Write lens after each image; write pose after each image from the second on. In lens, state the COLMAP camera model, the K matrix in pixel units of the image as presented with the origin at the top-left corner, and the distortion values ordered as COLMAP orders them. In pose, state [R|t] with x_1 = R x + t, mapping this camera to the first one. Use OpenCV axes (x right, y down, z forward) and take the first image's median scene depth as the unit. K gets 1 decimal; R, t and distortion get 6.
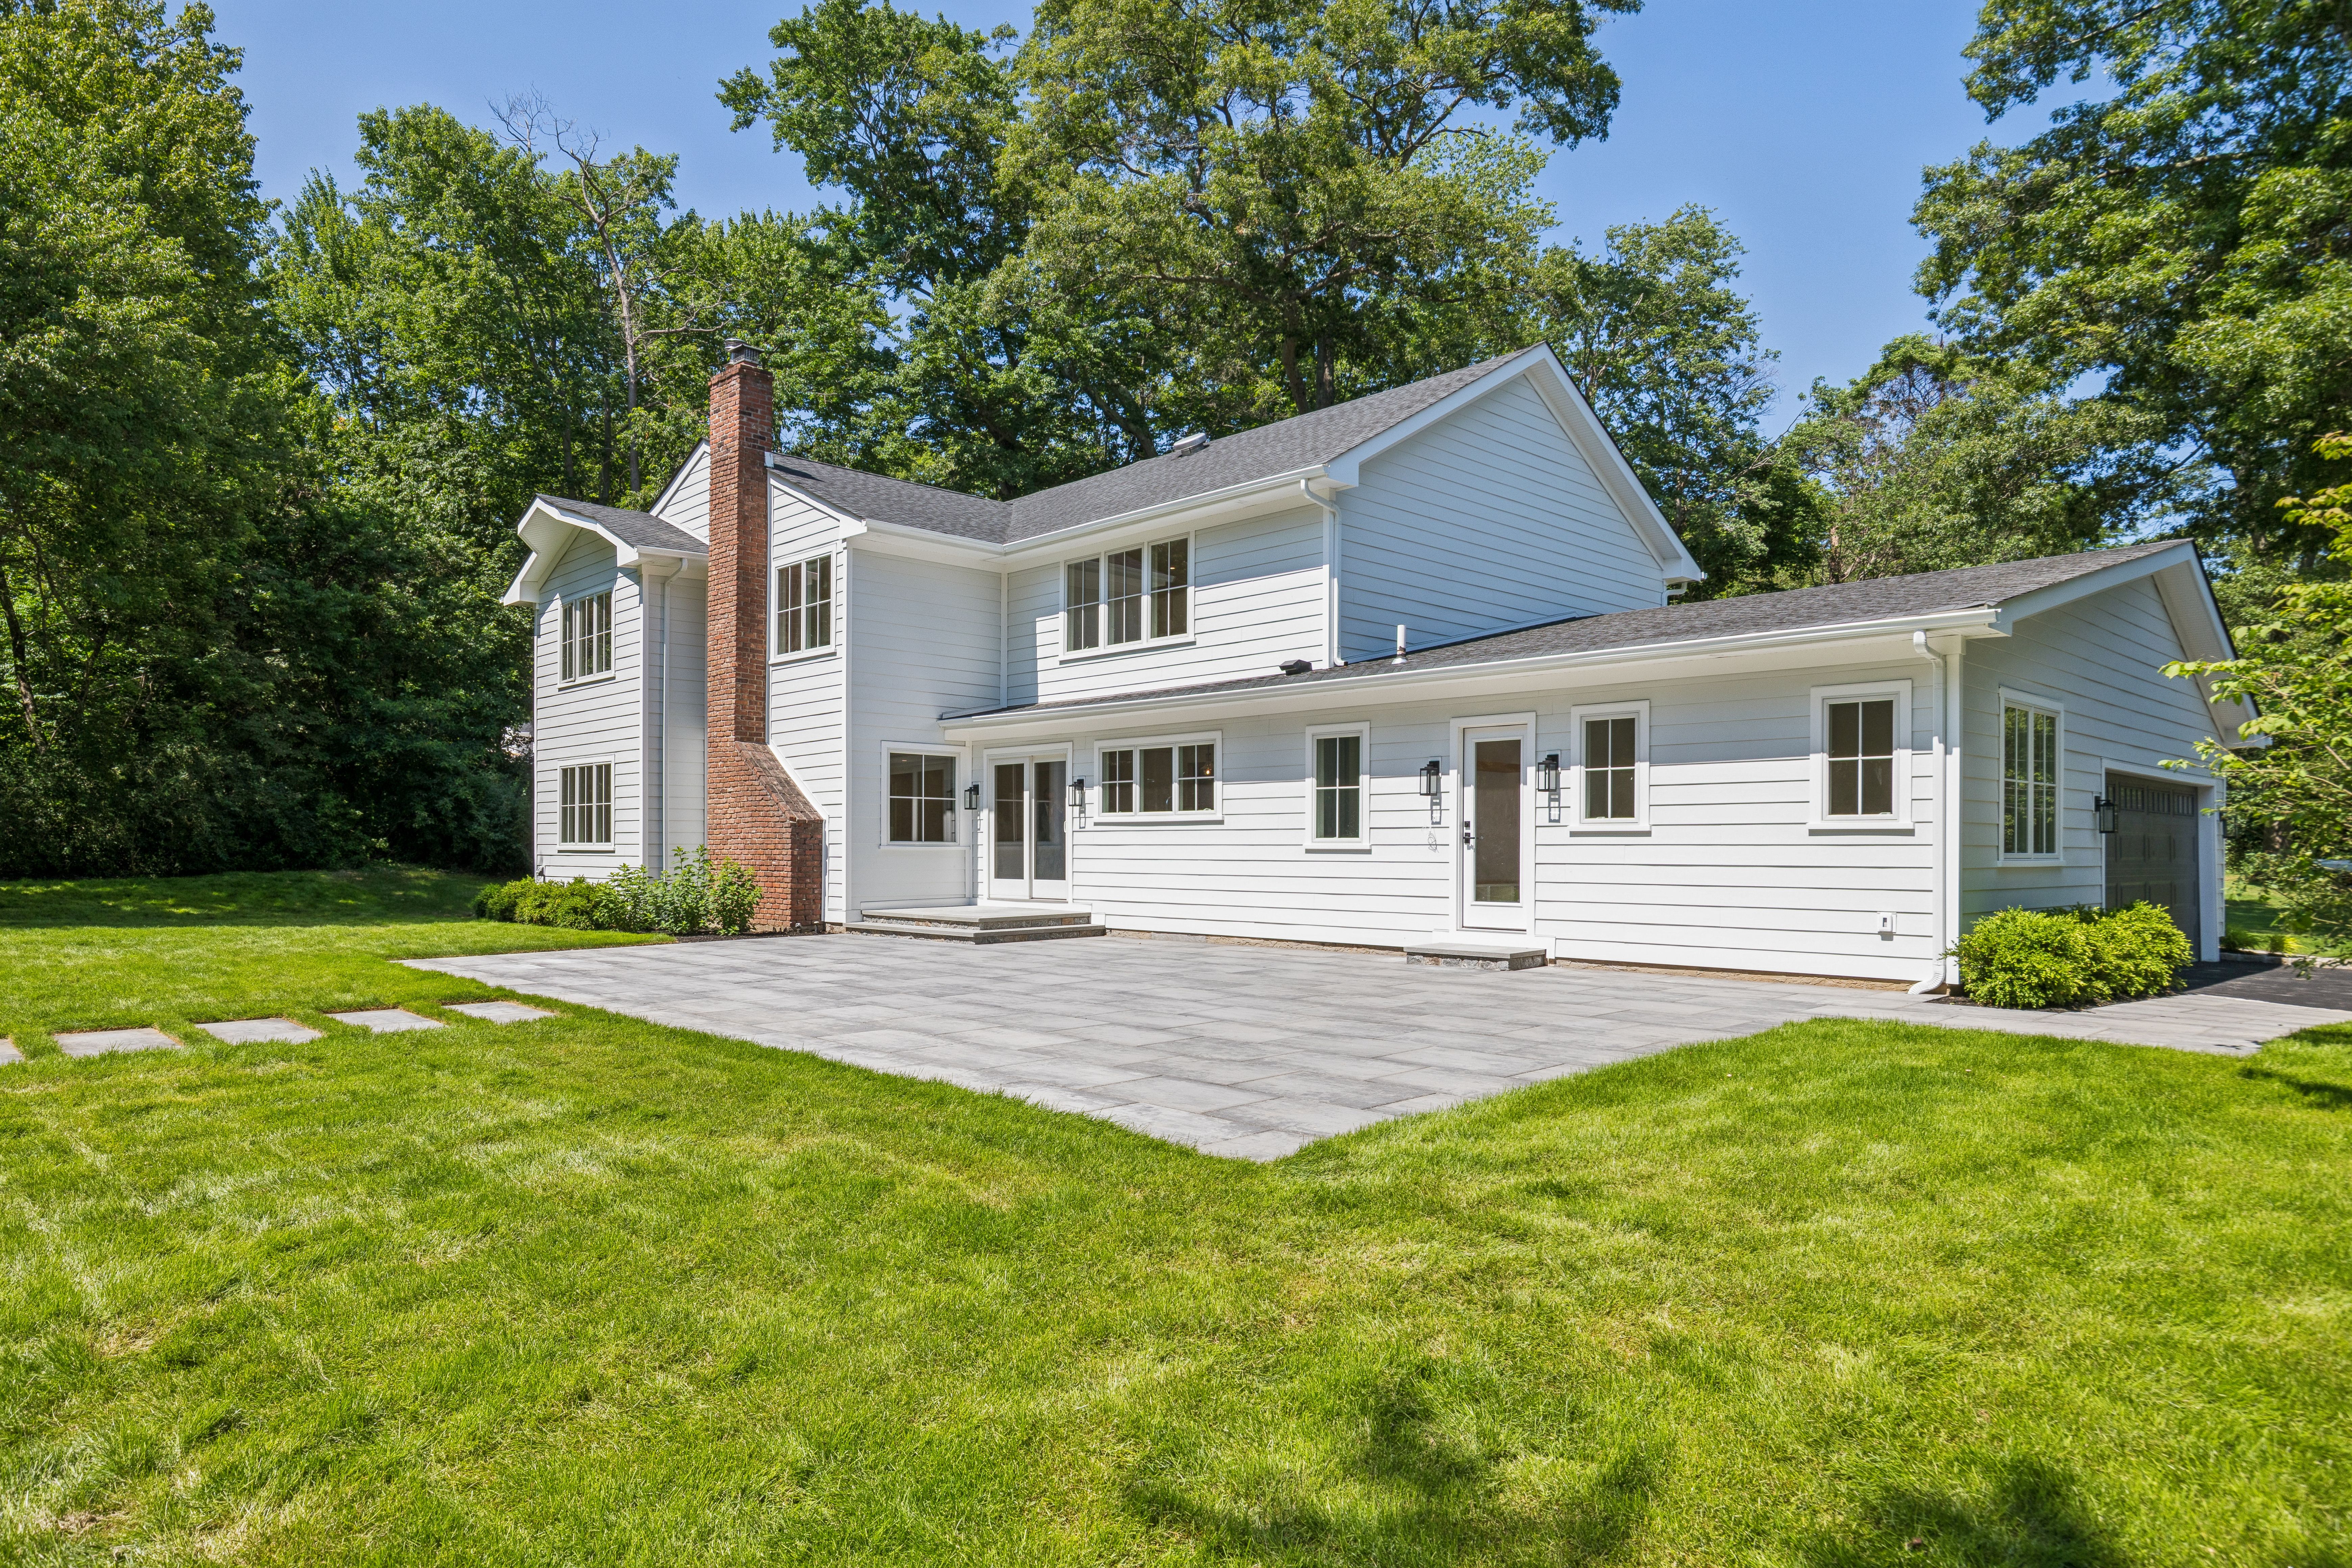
lens RADIAL K [[1432.6, 0, 1185.8], [0, 1432.6, 818.9], [0, 0, 1]] dist [-0.000705, 0.000352]
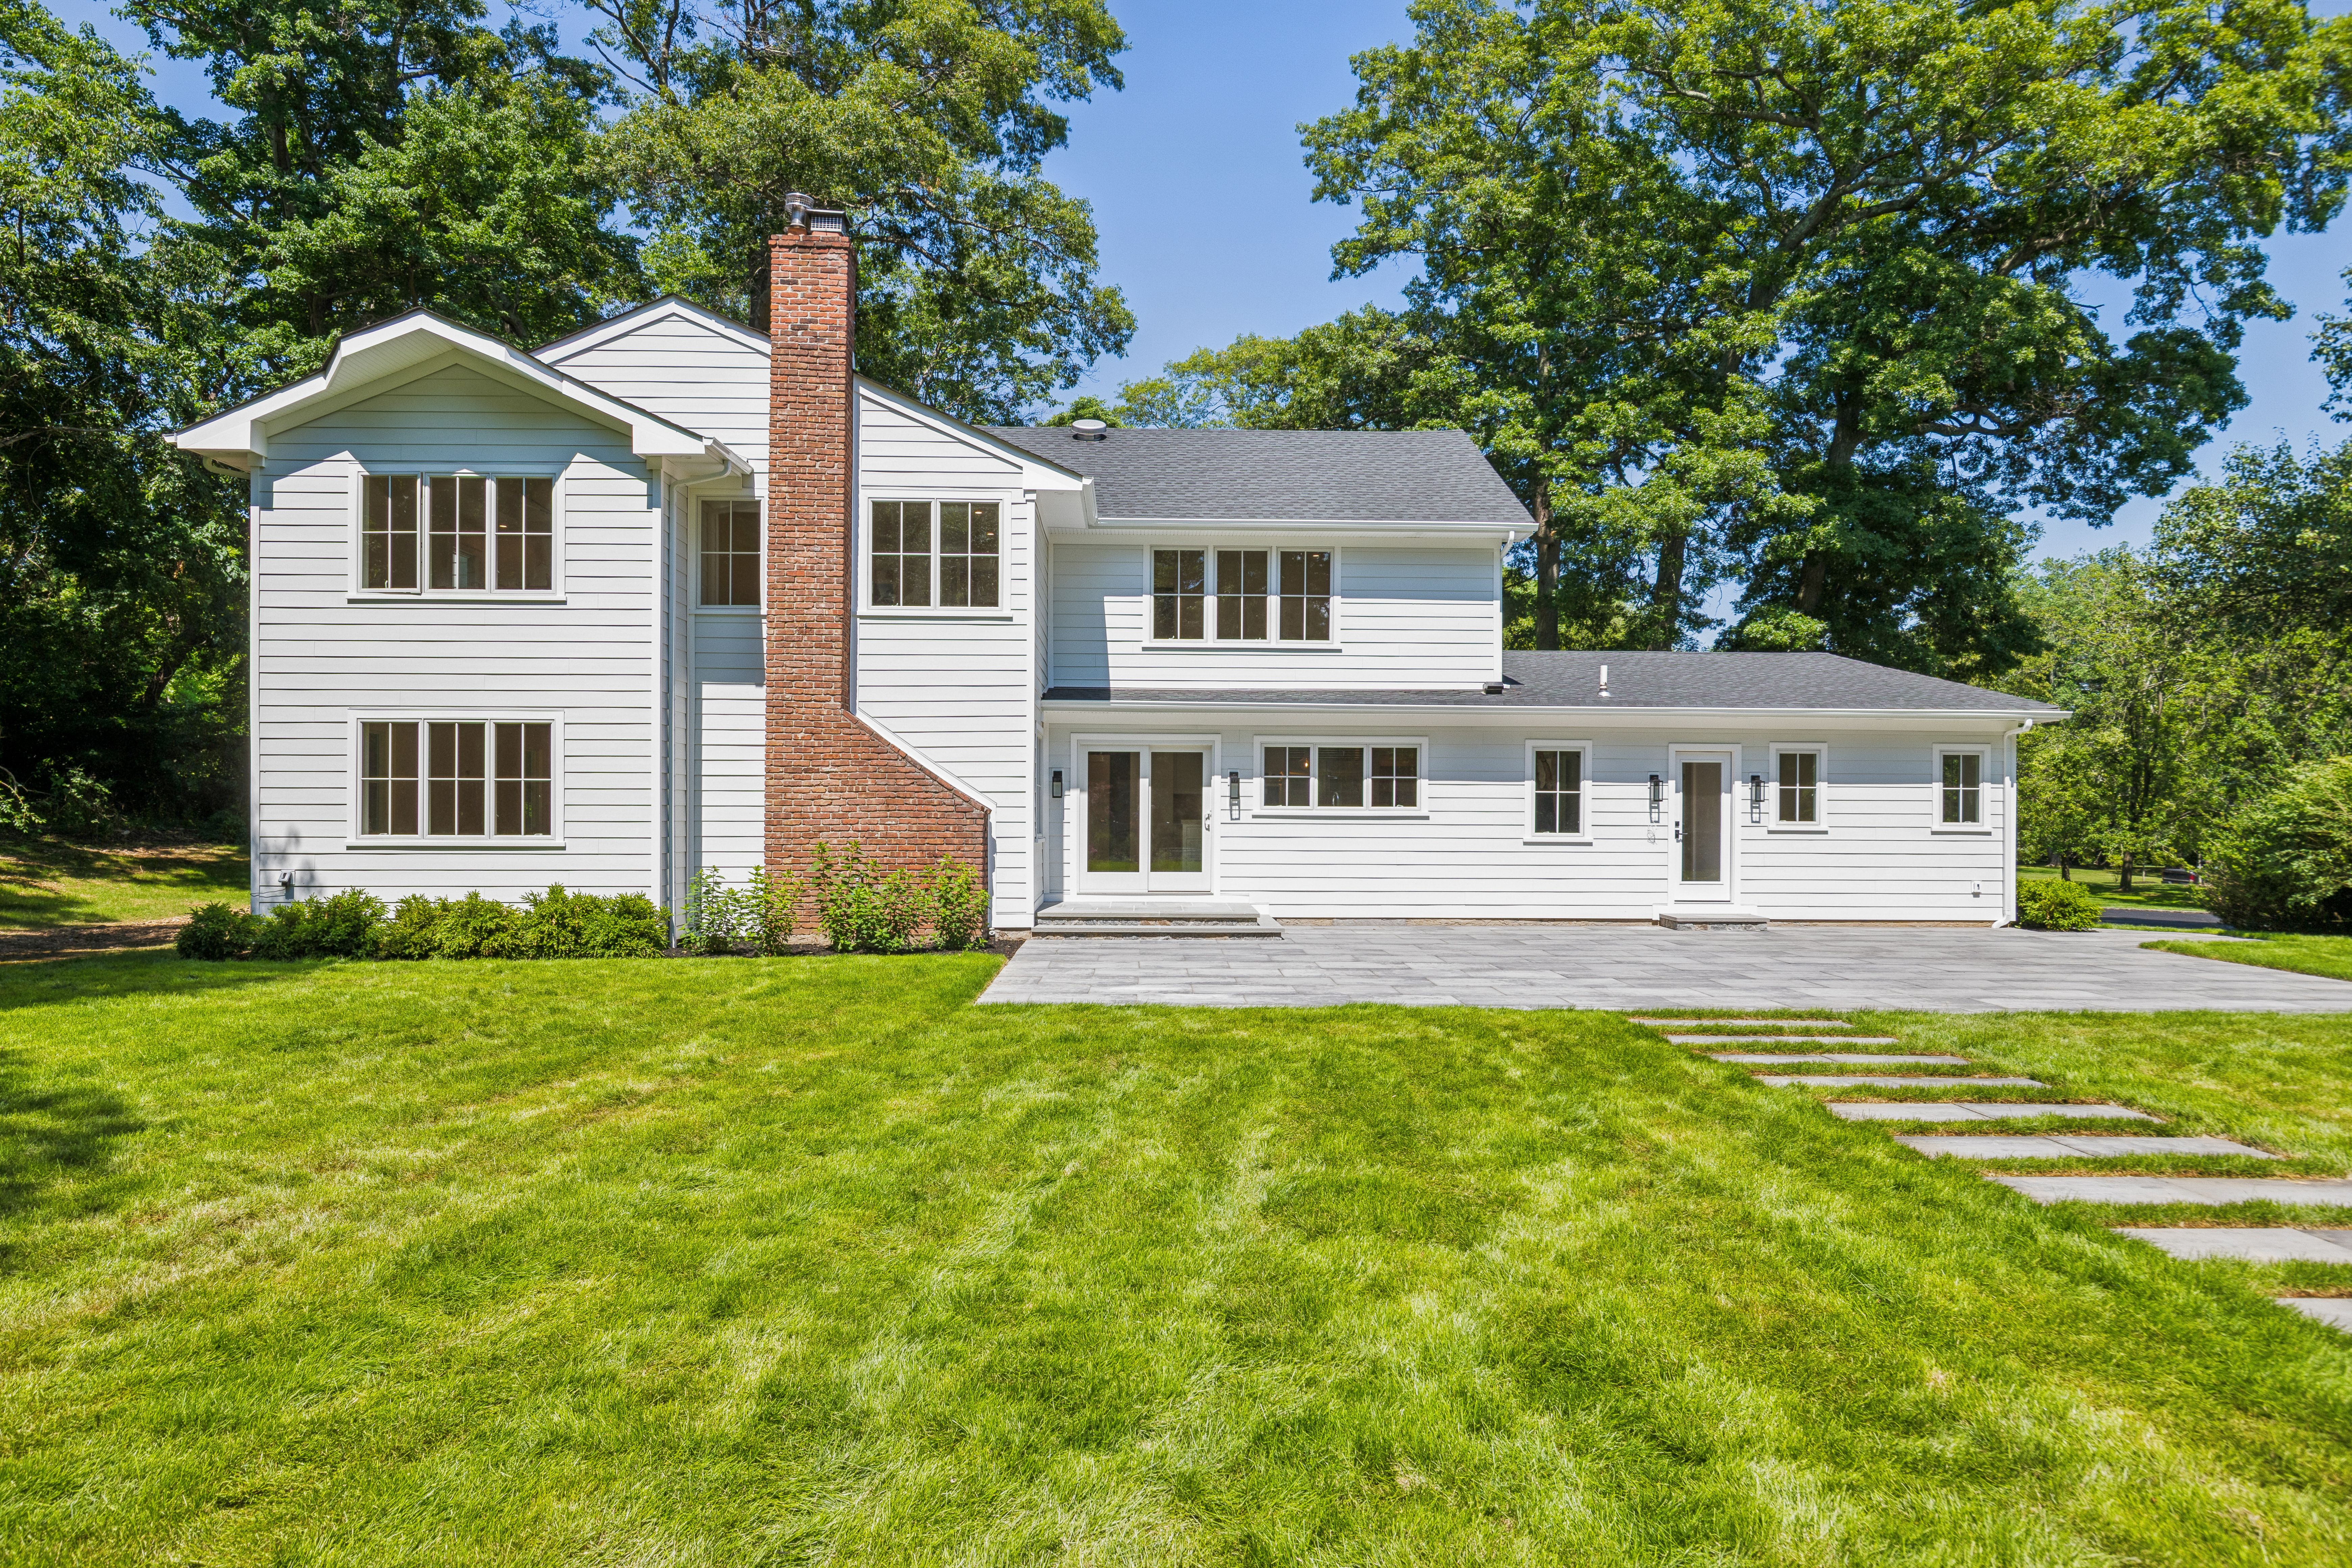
lens RADIAL K [[1432.6, 0, 1185.8], [0, 1432.6, 818.9], [0, 0, 1]] dist [-0.000705, 0.000352]
pose [[0.674067, 0.000660, 0.738670, -0.905077], [-0.018911, 0.999687, 0.016364, -0.011178], [-0.738428, -0.025000, 0.673869, 0.367207]]
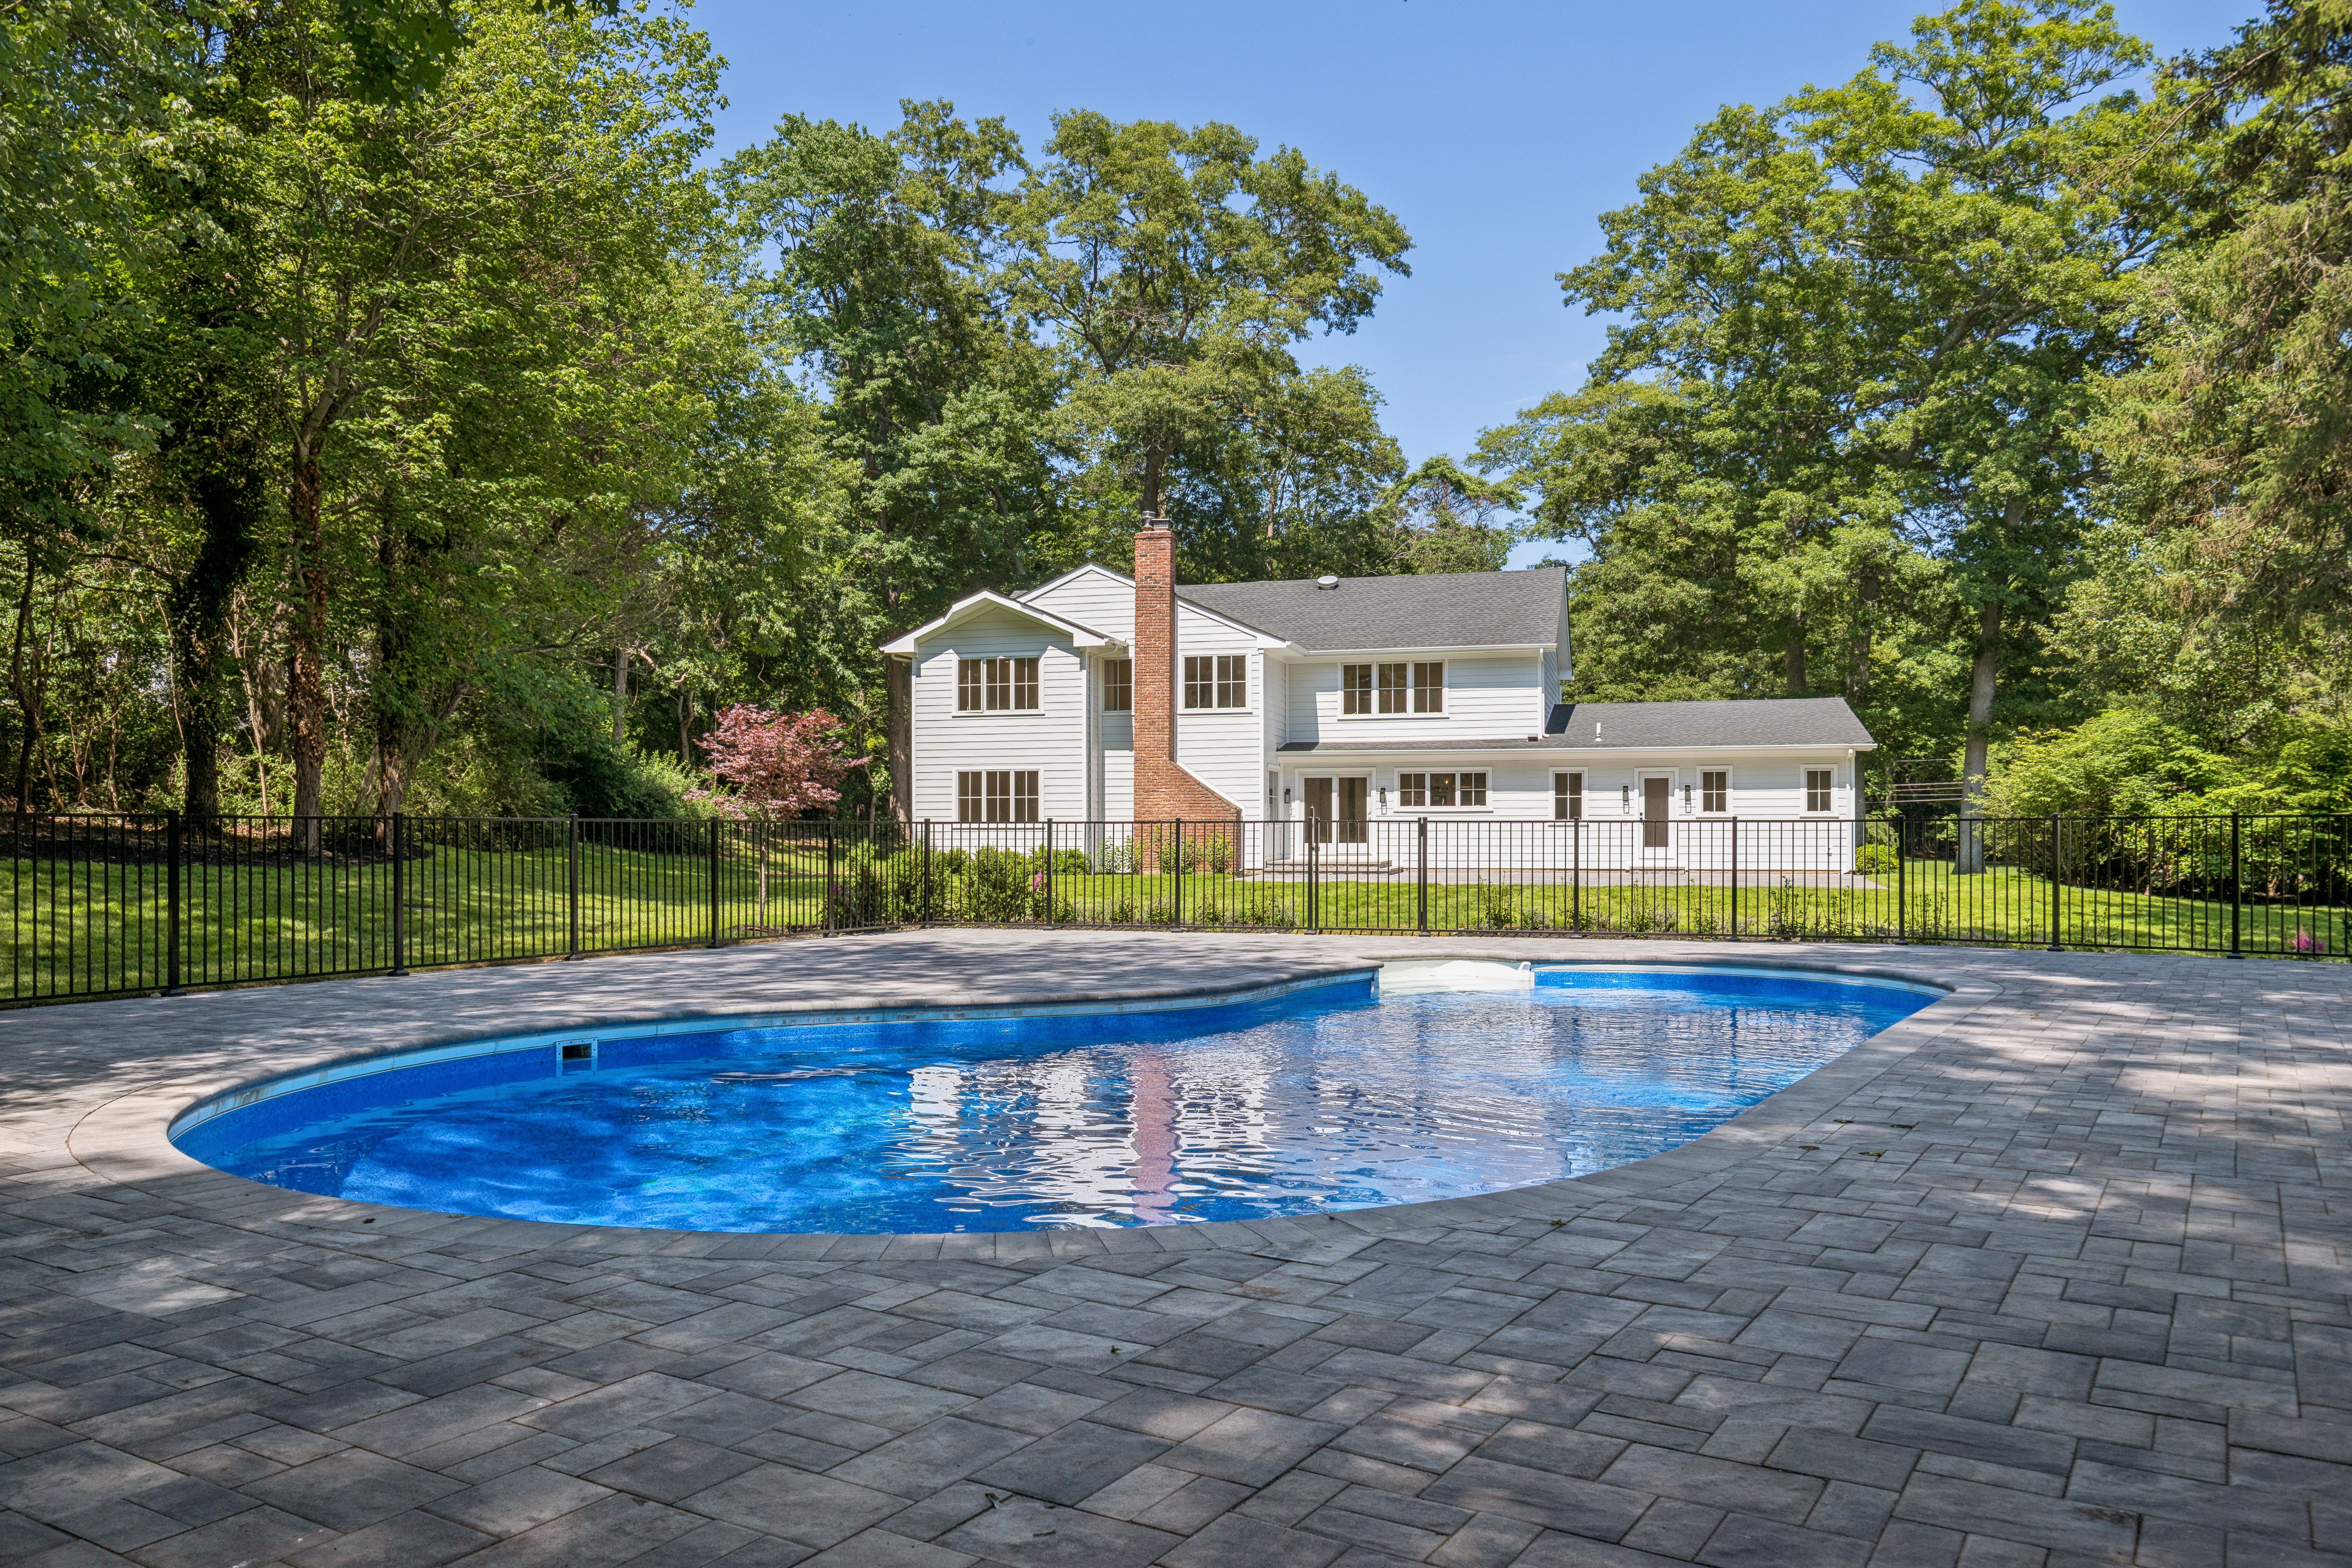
lens RADIAL K [[1705.3, 0, 1176.0], [0, 1705.3, 784.0], [0, 0, 1]] dist [0.006620, 0.000320]
pose [[0.863067, 0.011127, 0.504967, -1.509745], [-0.006828, 0.999923, -0.010364, -0.008476], [-0.505043, 0.005497, 0.863077, -0.808582]]
